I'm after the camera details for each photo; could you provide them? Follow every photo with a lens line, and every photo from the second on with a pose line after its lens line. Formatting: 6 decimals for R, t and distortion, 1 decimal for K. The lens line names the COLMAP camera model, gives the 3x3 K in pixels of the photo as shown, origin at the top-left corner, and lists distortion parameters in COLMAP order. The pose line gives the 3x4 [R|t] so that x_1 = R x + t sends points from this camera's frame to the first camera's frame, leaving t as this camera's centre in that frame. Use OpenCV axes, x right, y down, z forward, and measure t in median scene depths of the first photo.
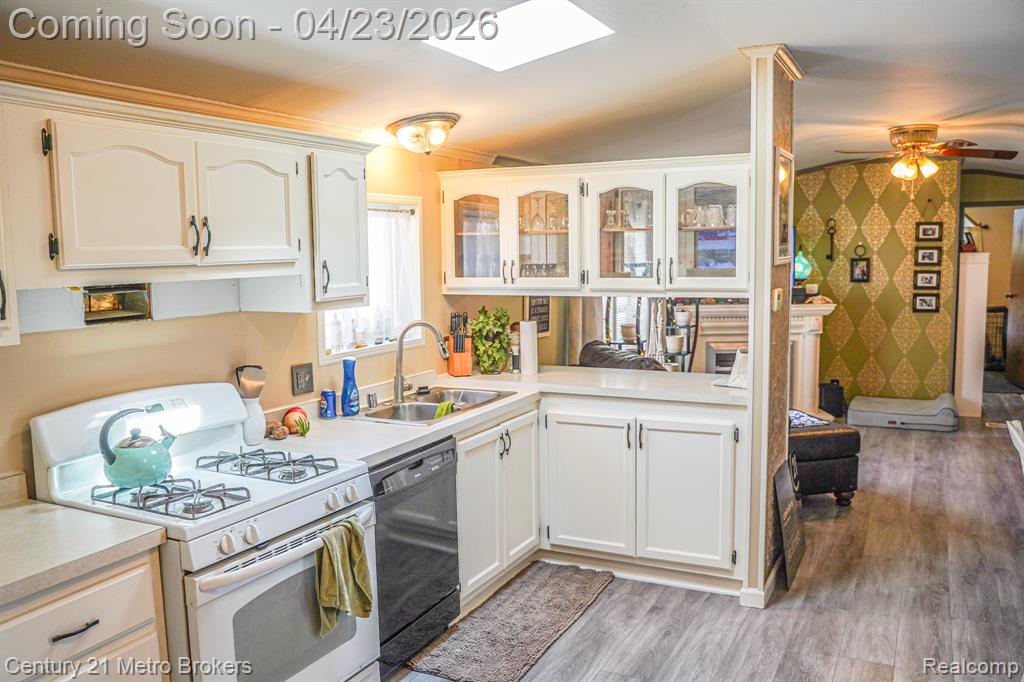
lens RADIAL K [[836.1, 0, 513.7], [0, 836.1, 347.6], [0, 0, 1]] dist [-0.114698, 0.090795]
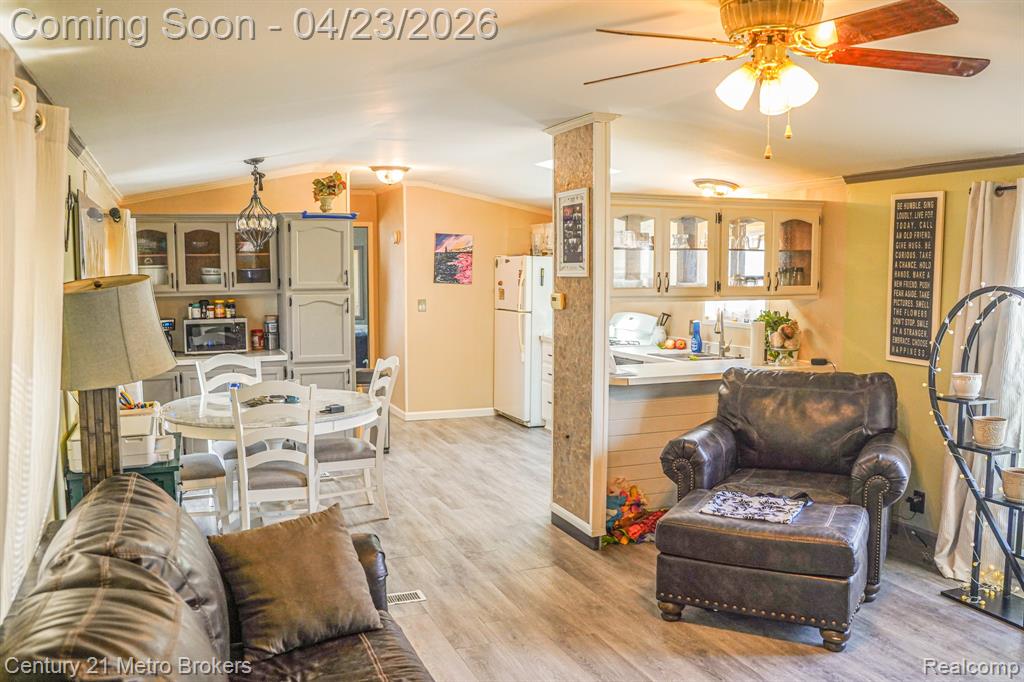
lens RADIAL K [[836.1, 0, 513.7], [0, 836.1, 347.6], [0, 0, 1]] dist [-0.114698, 0.090795]
pose [[-0.656475, 0.089420, -0.749029, 0.716466], [-0.076808, 0.979865, 0.184294, -0.117428], [0.750427, 0.178516, -0.636389, 0.926921]]
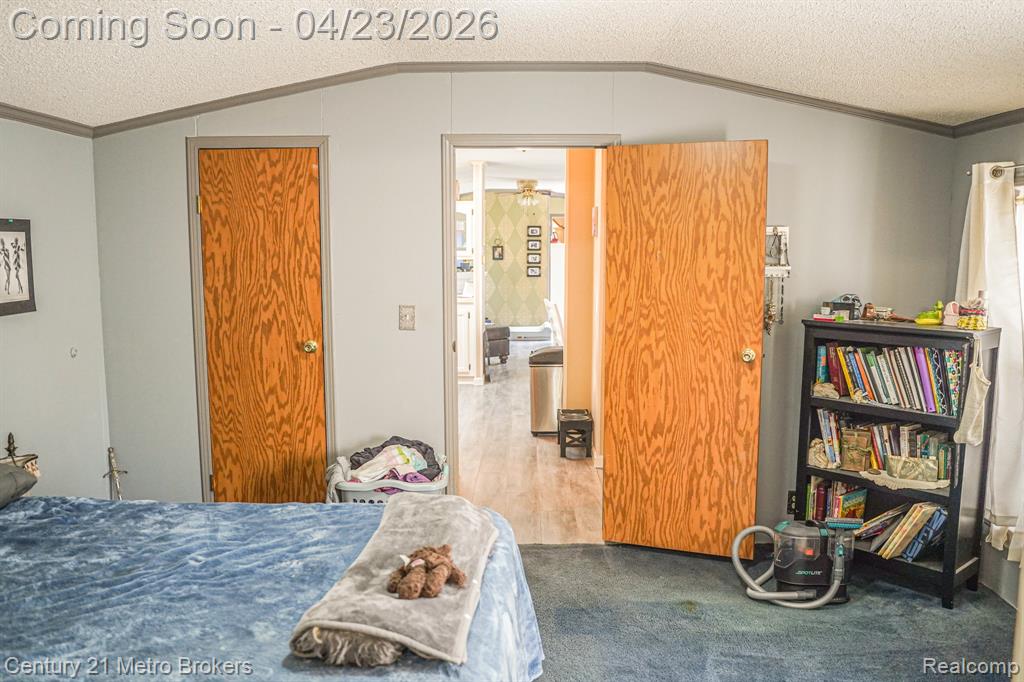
lens RADIAL K [[836.1, 0, 513.7], [0, 836.1, 347.6], [0, 0, 1]] dist [-0.114698, 0.090795]
pose [[0.899012, -0.040403, 0.436056, -0.330682], [0.036850, 0.999183, 0.016607, 0.078522], [-0.436370, 0.001139, 0.899766, -0.610214]]
